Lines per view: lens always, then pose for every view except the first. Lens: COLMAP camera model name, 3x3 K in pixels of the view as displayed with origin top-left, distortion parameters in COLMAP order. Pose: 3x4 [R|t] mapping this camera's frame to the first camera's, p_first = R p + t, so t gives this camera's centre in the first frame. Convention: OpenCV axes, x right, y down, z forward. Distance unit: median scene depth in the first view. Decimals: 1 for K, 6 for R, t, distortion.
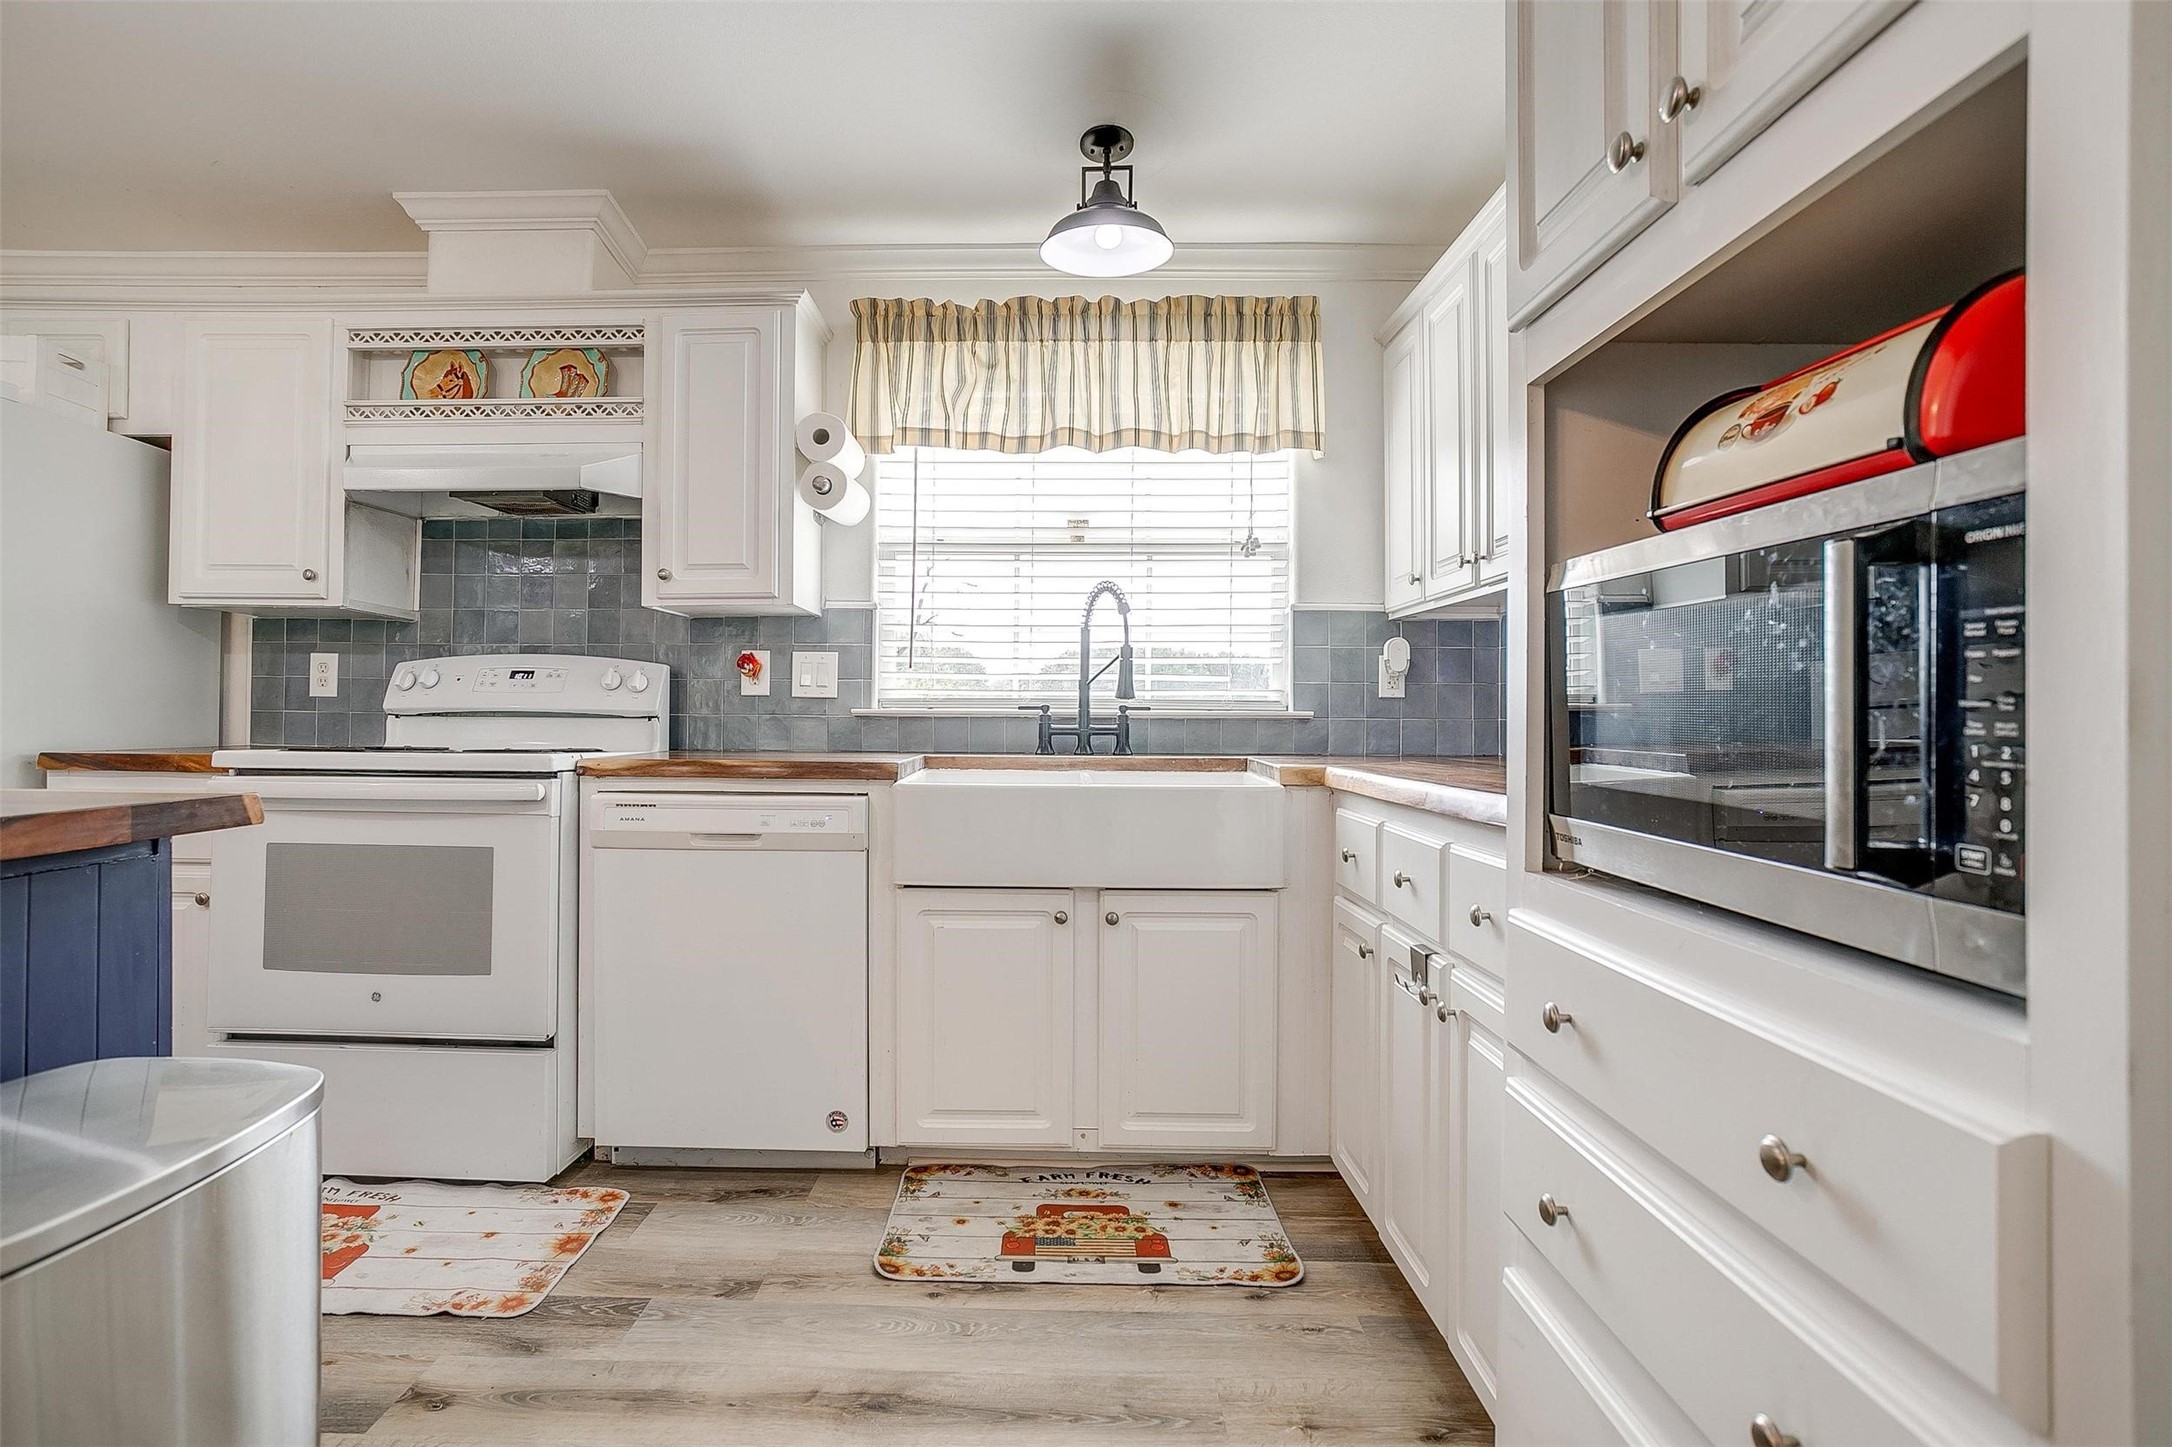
lens RADIAL K [[1100.0, 0, 1015.5], [0, 1100.0, 715.1], [0, 0, 1]] dist [-0.077204, 0.045547]
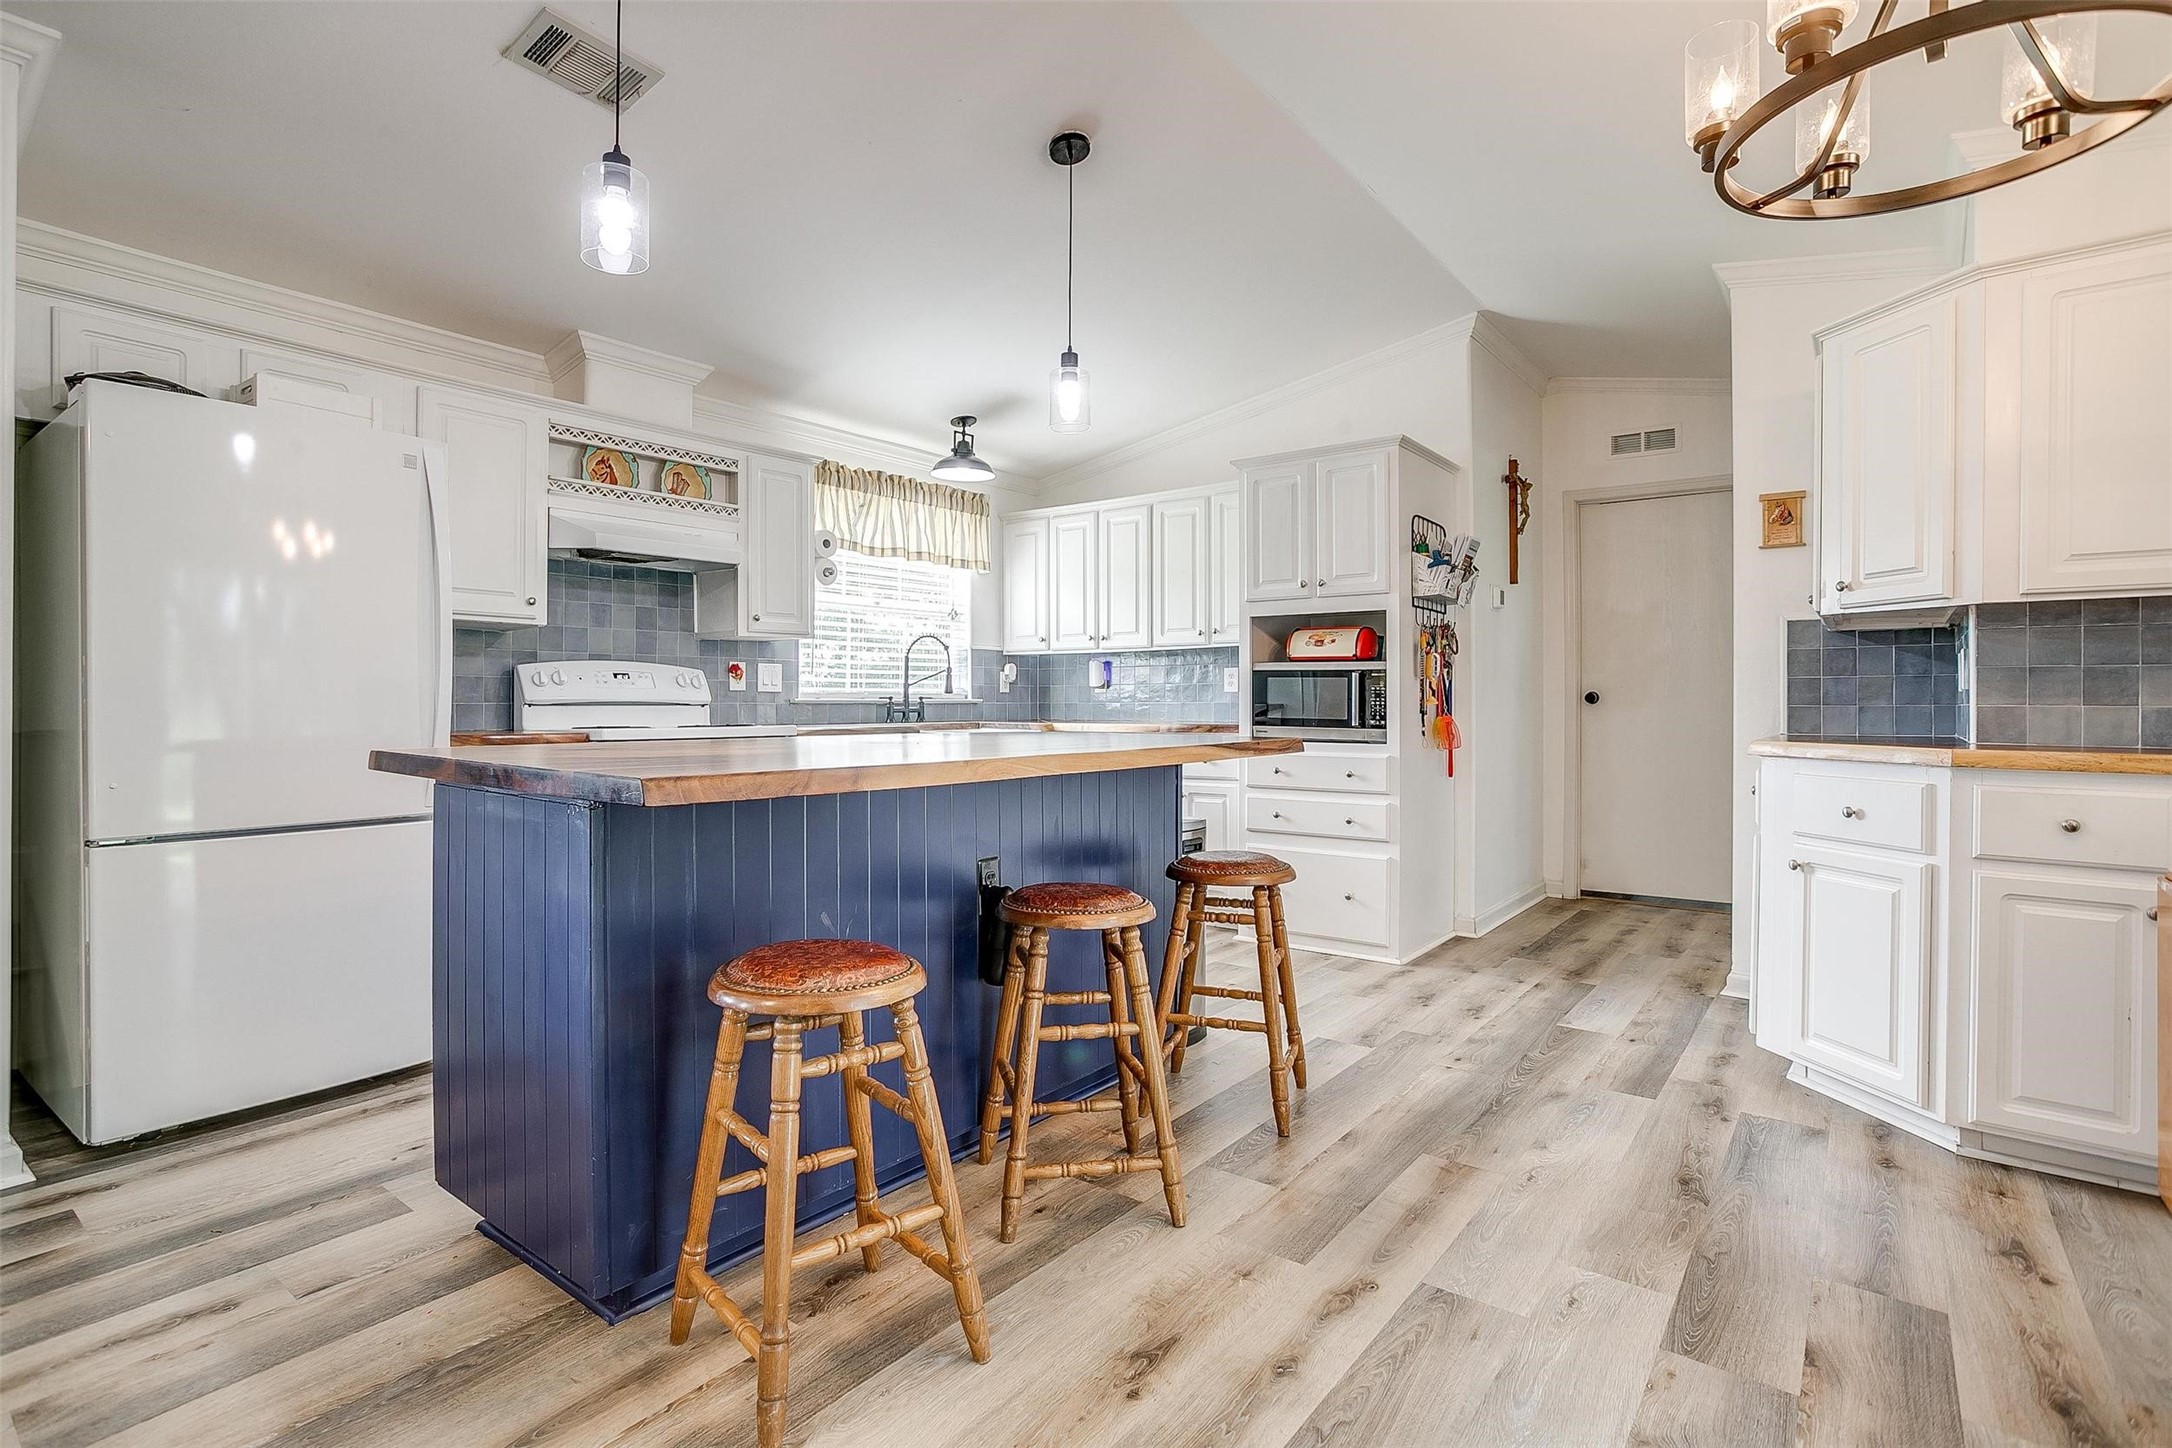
lens RADIAL K [[1062.7, 0, 1067.0], [0, 1062.7, 710.6], [0, 0, 1]] dist [-0.065120, 0.039912]
pose [[0.610020, -0.011073, 0.792309, -1.205734], [0.003413, 0.999930, 0.011347, -0.004713], [-0.792379, -0.004218, 0.610015, -0.324564]]
